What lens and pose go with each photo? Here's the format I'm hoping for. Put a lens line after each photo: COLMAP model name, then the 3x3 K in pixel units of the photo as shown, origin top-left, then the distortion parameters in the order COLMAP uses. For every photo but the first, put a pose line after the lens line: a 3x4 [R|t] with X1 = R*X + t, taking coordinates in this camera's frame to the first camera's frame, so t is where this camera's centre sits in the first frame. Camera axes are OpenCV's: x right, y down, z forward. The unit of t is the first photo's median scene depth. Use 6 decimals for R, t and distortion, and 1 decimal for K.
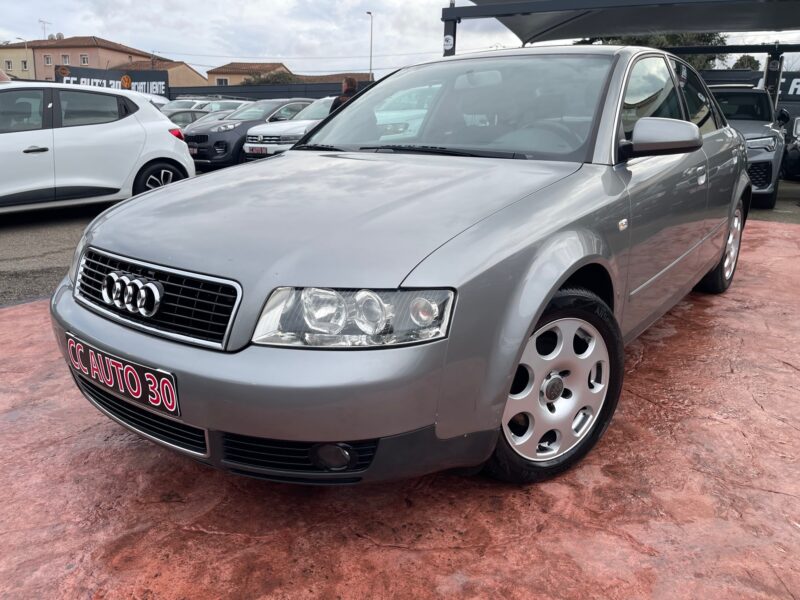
lens RADIAL K [[603.1, 0, 400.1], [0, 603.1, 302.3], [0, 0, 1]] dist [0.028384, -0.044545]
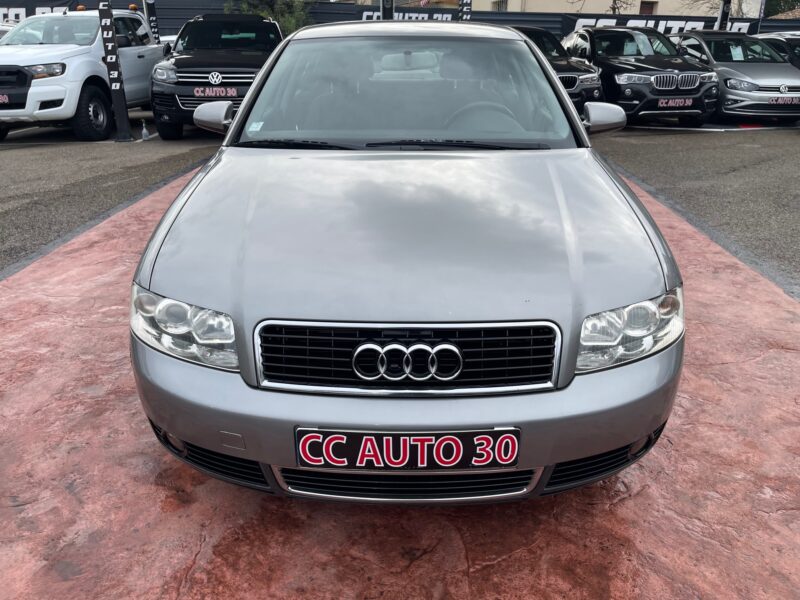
lens RADIAL K [[603.1, 0, 400.8], [0, 603.1, 298.4], [0, 0, 1]] dist [0.028384, -0.044545]
pose [[0.811733, -0.236907, 0.533821, -0.924747], [0.179585, 0.970997, 0.157844, -0.254088], [-0.555732, -0.032261, 0.830735, 0.264648]]
